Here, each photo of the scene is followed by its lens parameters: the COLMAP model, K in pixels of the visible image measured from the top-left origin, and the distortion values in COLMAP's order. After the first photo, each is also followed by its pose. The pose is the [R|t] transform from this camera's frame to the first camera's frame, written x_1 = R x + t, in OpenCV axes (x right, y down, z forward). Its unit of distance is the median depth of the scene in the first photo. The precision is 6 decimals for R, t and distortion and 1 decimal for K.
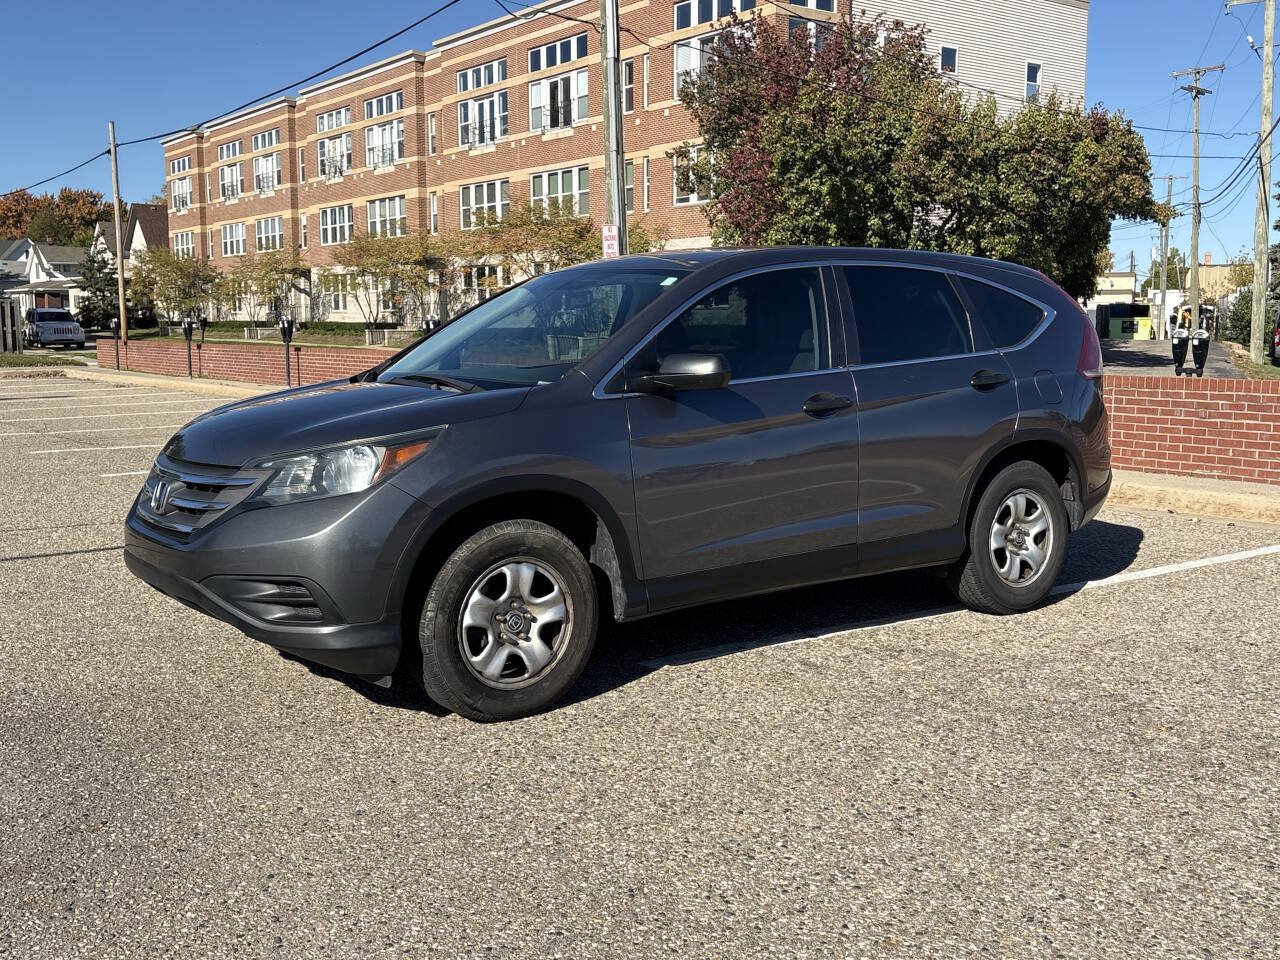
lens RADIAL K [[1320.4, 0, 650.7], [0, 1320.4, 479.9], [0, 0, 1]] dist [0.028907, 0.000000]
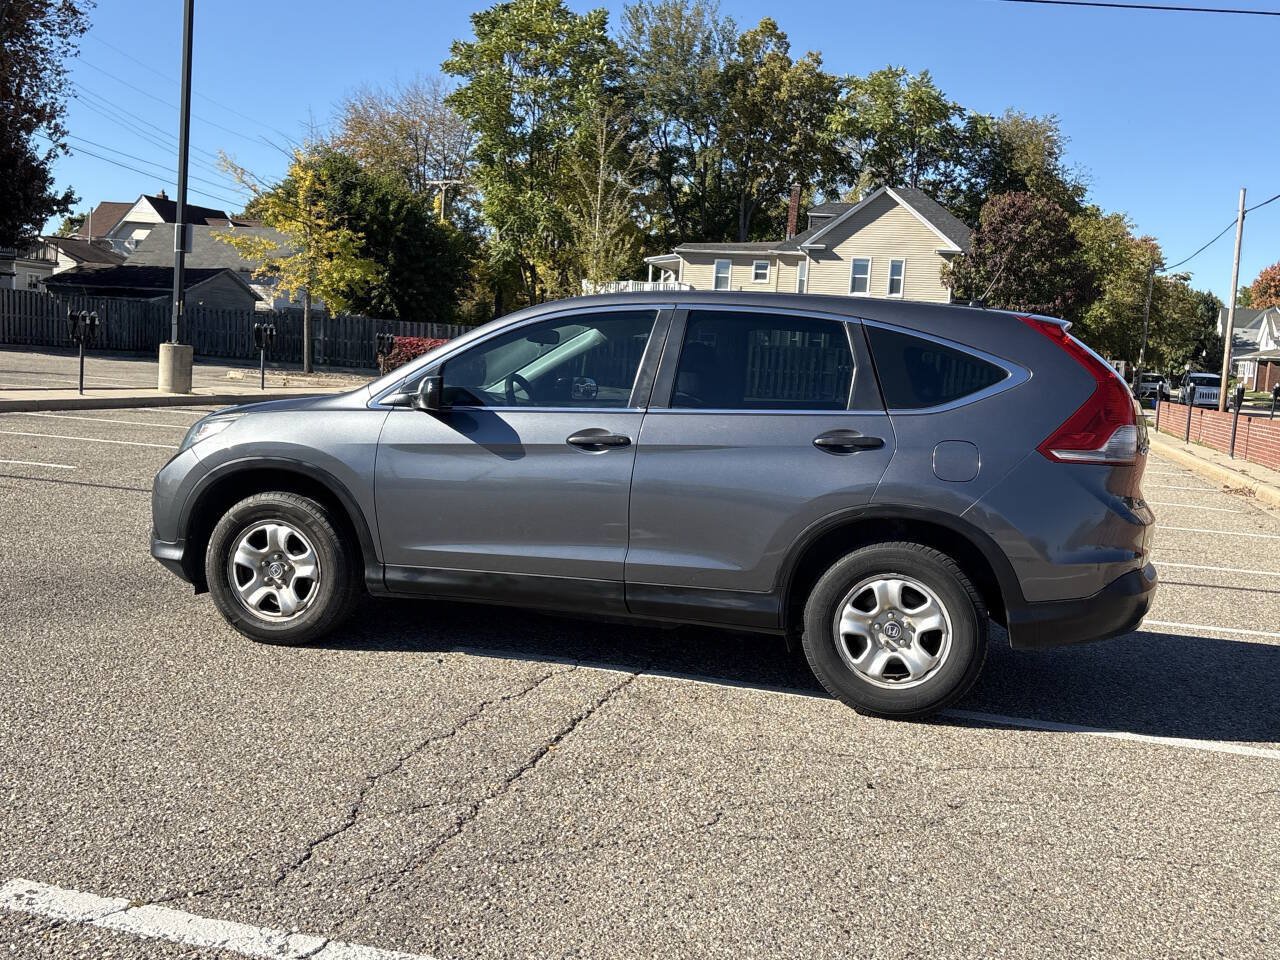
lens RADIAL K [[1320.4, 0, 634.5], [0, 1320.4, 492.5], [0, 0, 1]] dist [0.028907, 0.000000]
pose [[0.615092, 0.116752, -0.779763, 0.829188], [-0.149216, 0.988341, 0.030277, -0.044940], [0.774207, 0.097730, 0.625342, 0.329180]]
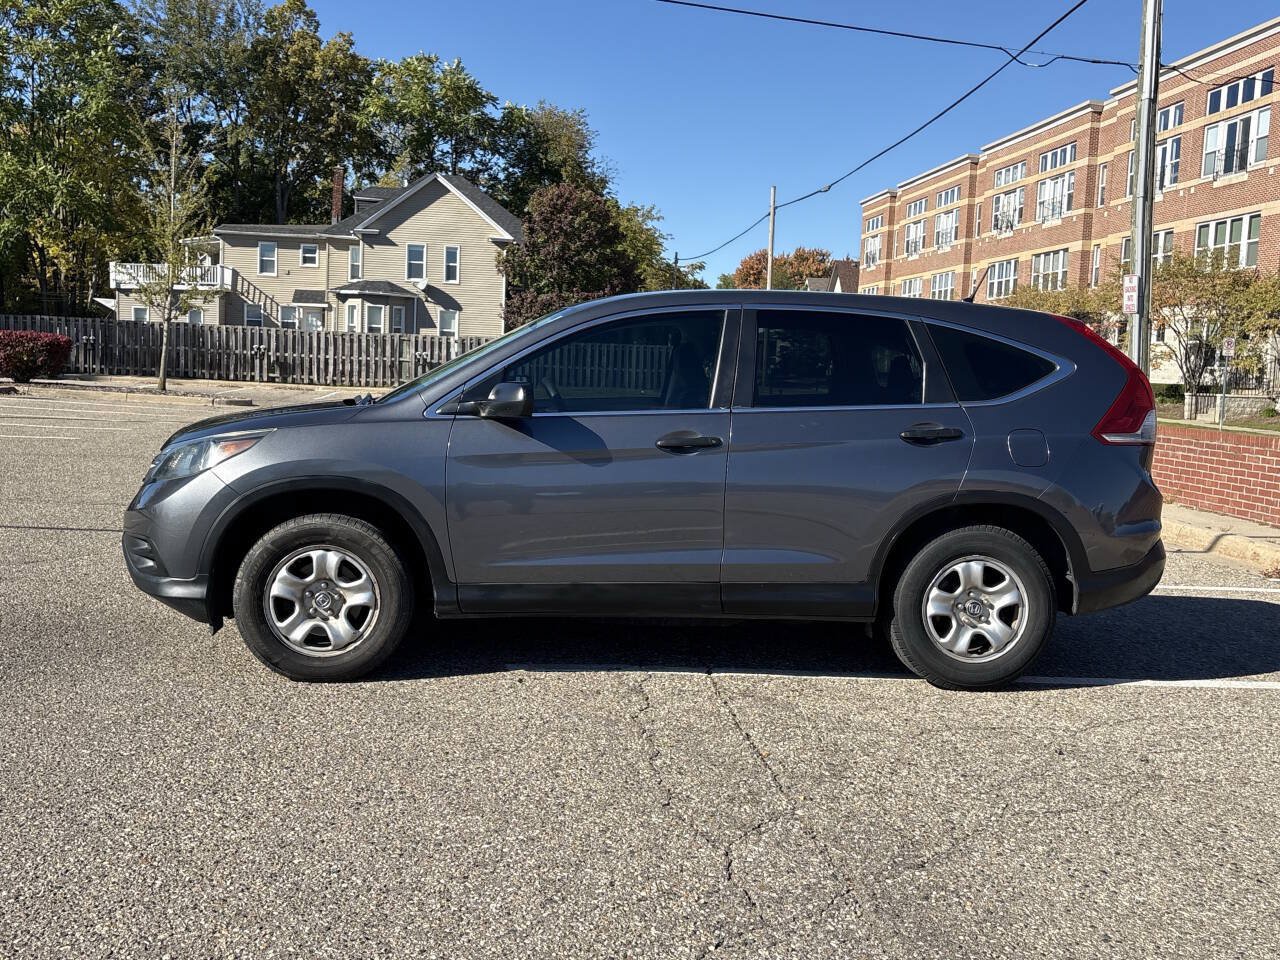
lens RADIAL K [[1320.4, 0, 627.0], [0, 1320.4, 481.8], [0, 0, 1]] dist [0.028907, 0.000000]
pose [[0.853271, 0.080837, -0.515164, 0.537782], [-0.100888, 0.994837, -0.010997, -0.008933], [0.511615, 0.061358, 0.857021, 0.085616]]
